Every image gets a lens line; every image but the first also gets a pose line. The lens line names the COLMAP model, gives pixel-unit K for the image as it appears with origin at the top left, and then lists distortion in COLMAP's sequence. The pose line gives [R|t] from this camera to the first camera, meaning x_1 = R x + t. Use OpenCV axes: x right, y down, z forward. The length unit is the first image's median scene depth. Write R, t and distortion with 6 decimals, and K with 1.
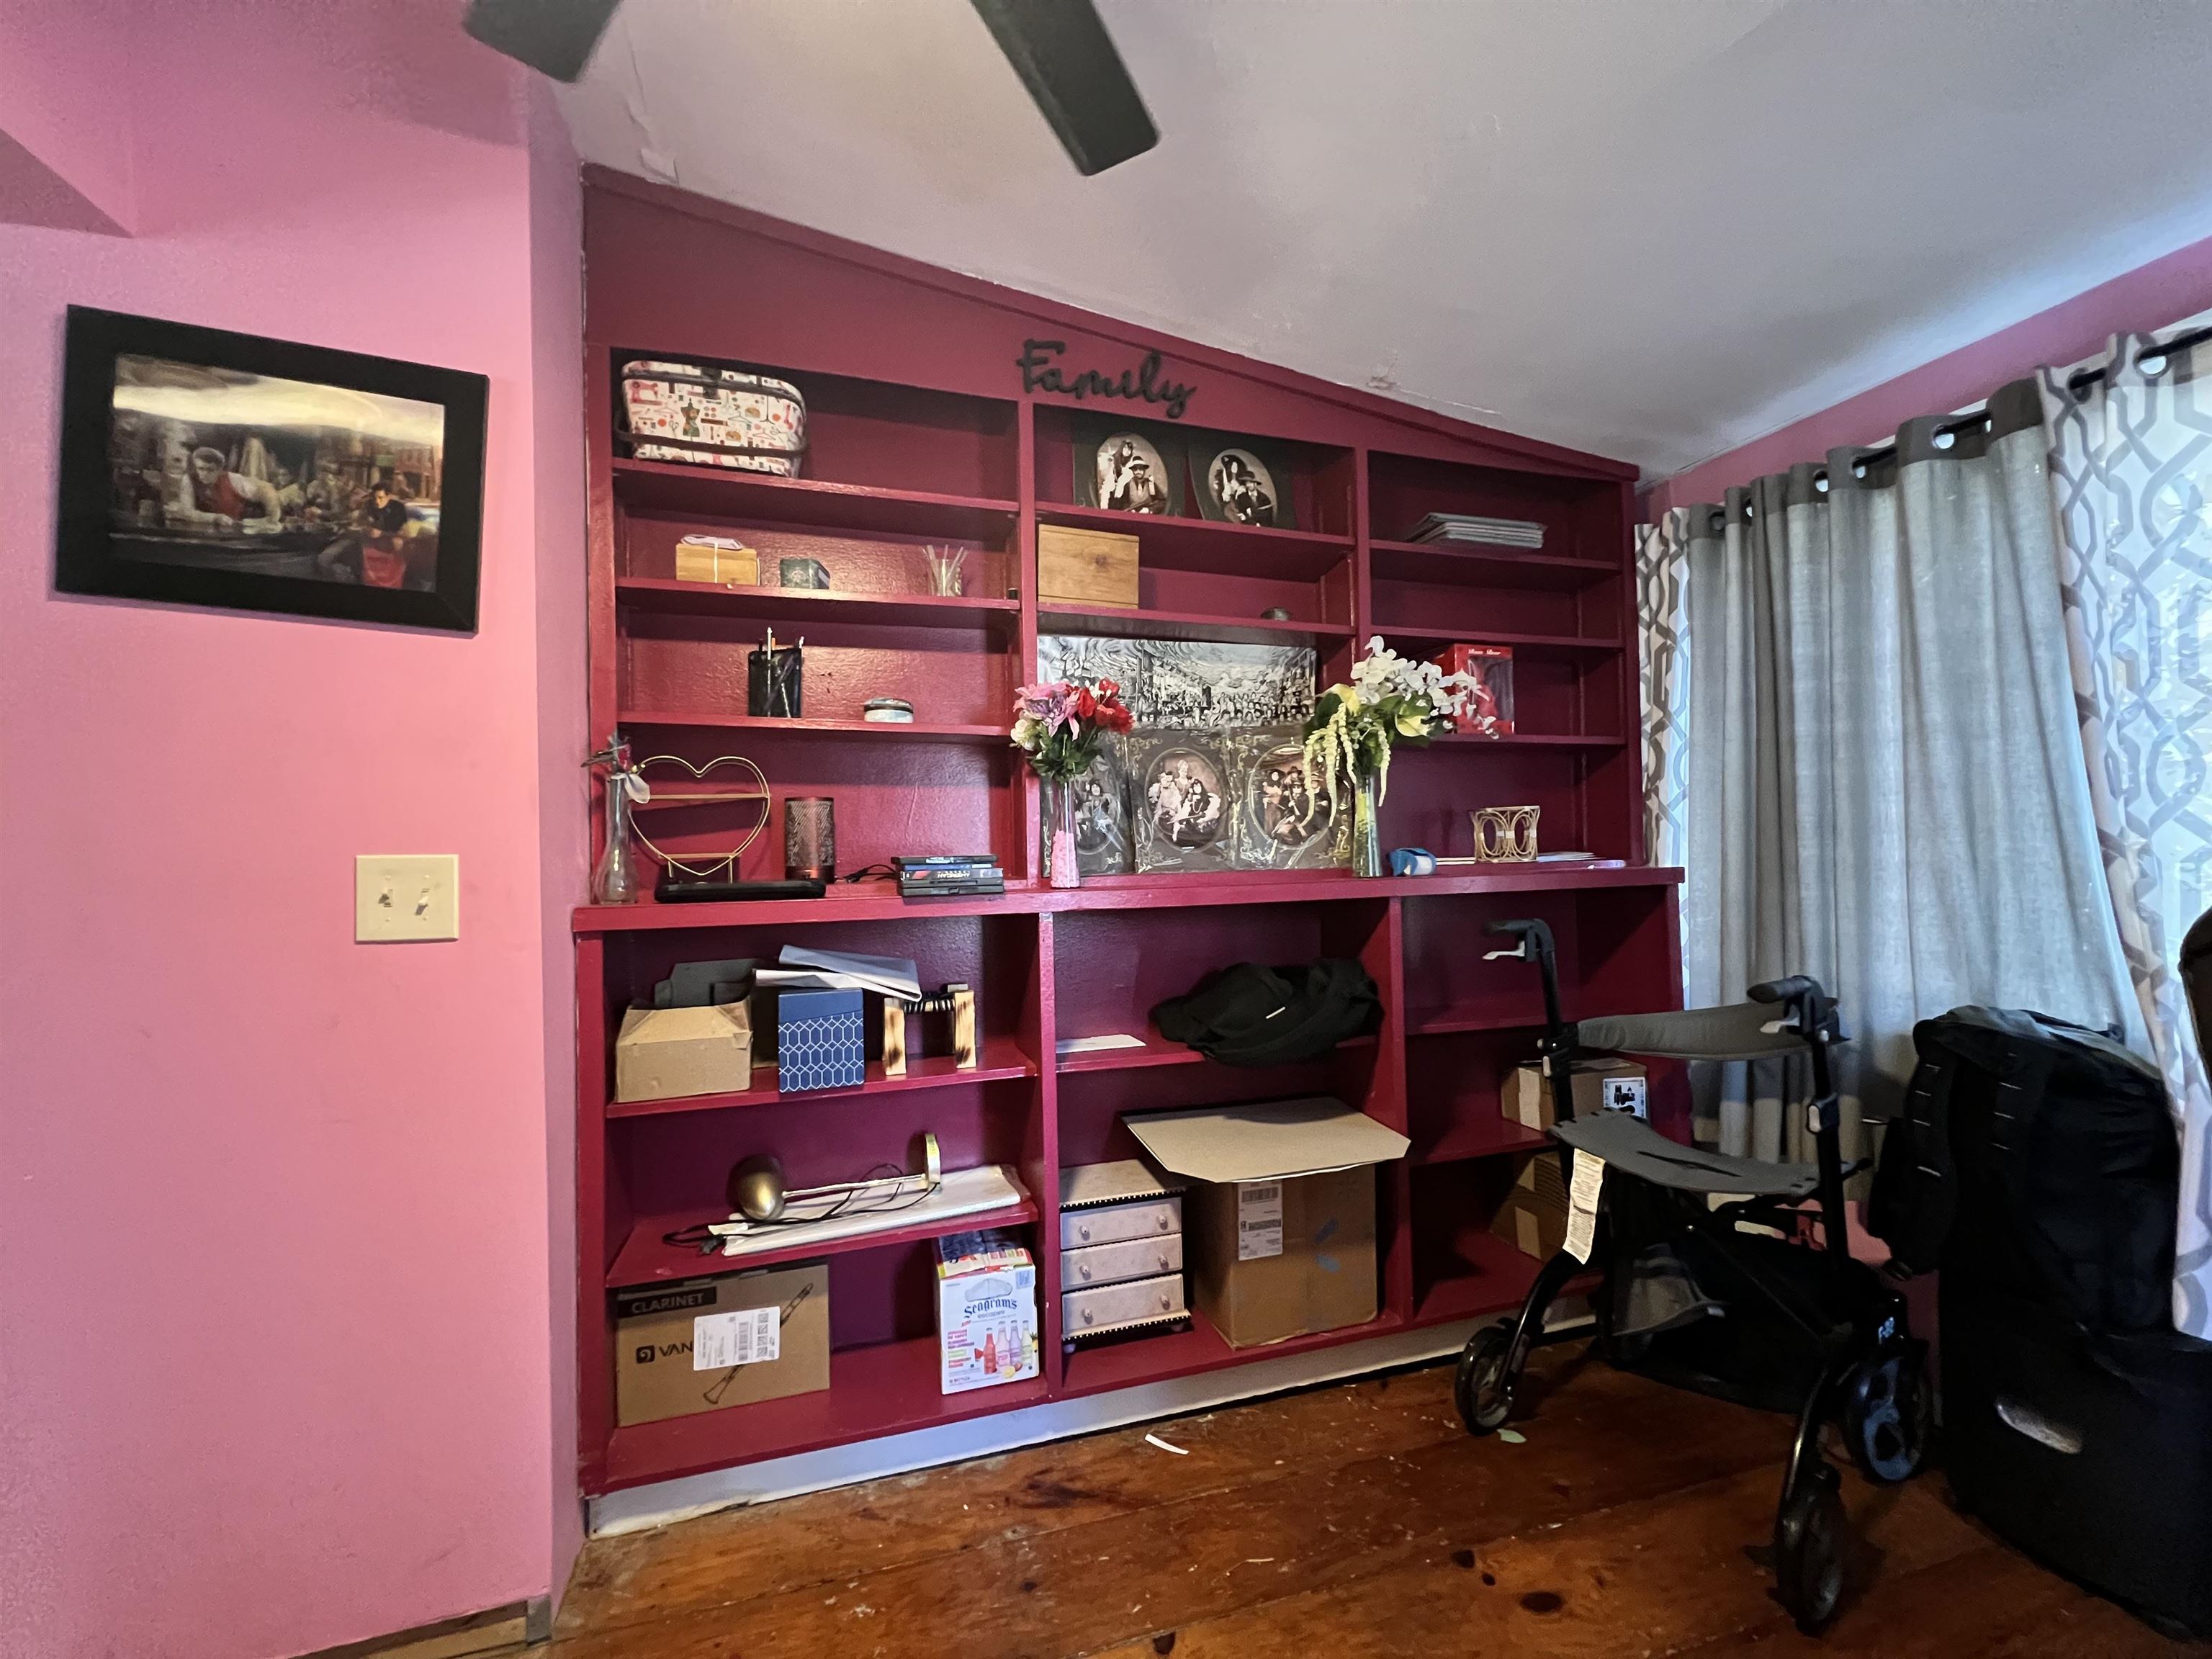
lens RADIAL K [[891.5, 0, 1106.0], [0, 891.5, 829.5], [0, 0, 1]] dist [0.000548, 0.000094]
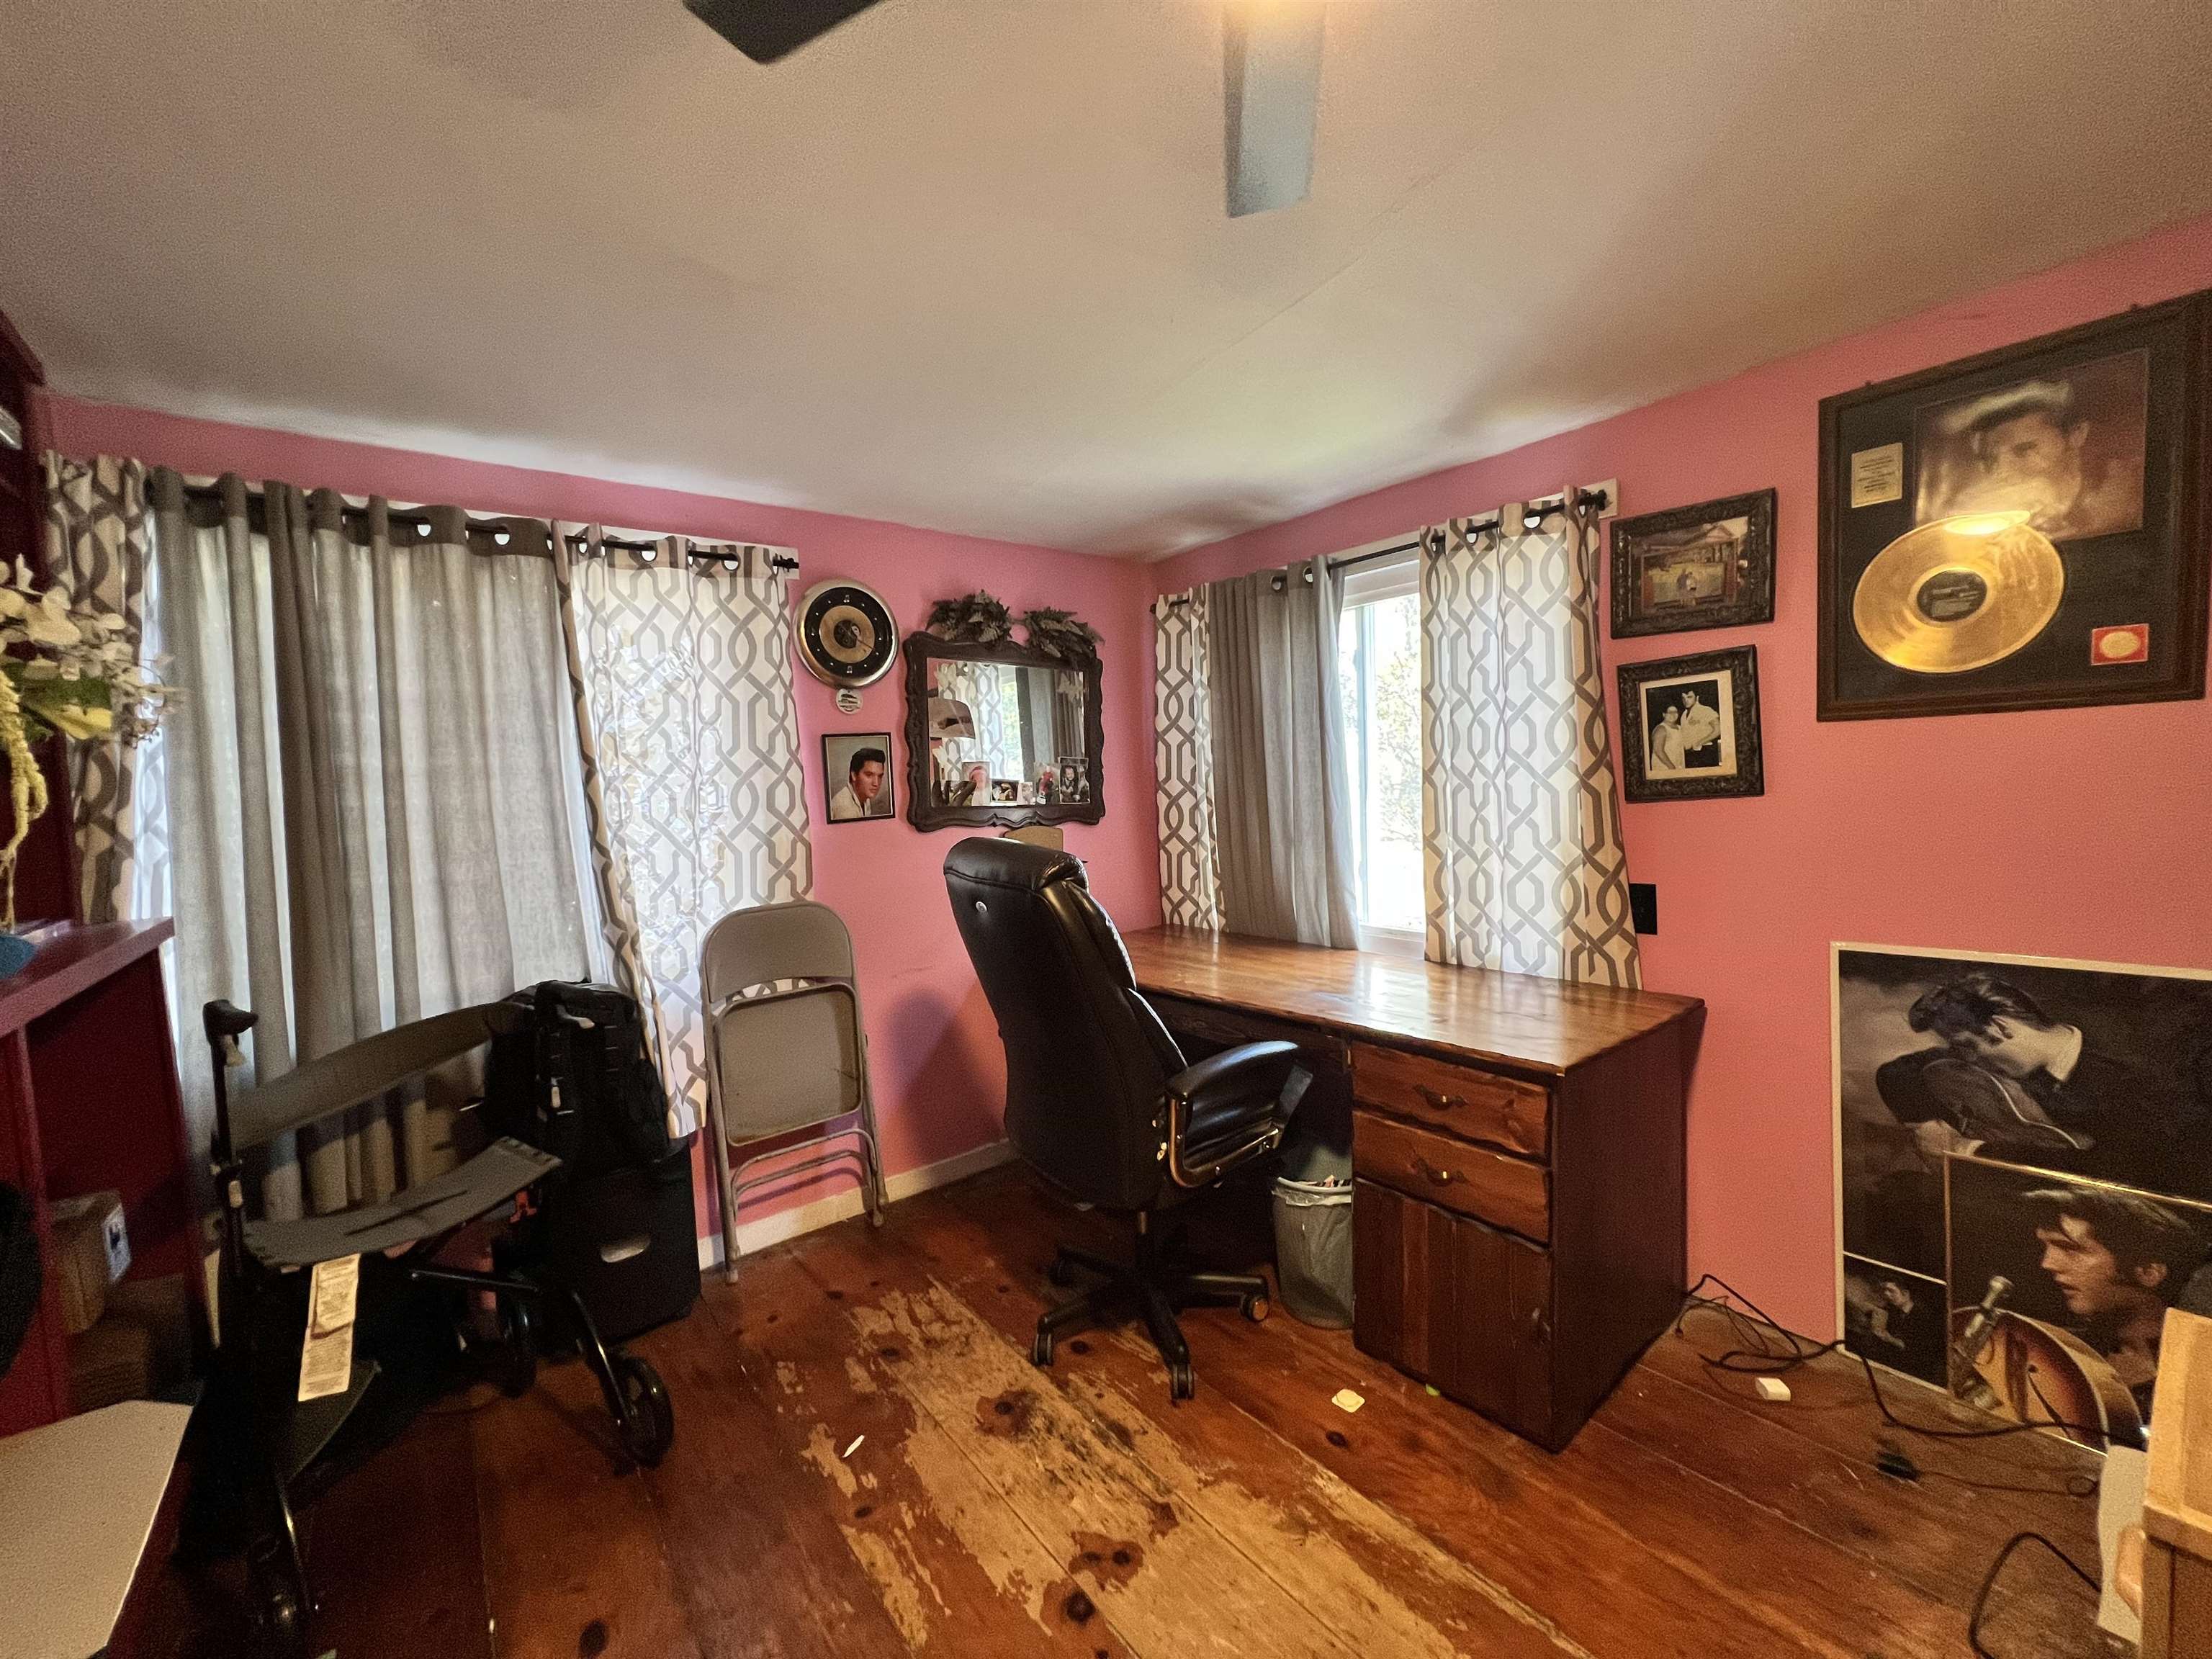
lens RADIAL K [[891.5, 0, 1106.0], [0, 891.5, 829.5], [0, 0, 1]] dist [0.000548, 0.000094]
pose [[-0.364205, -0.025960, 0.930957, -0.486701], [0.027977, 0.998855, 0.038798, -0.052418], [-0.930899, 0.040175, -0.363061, 0.604529]]
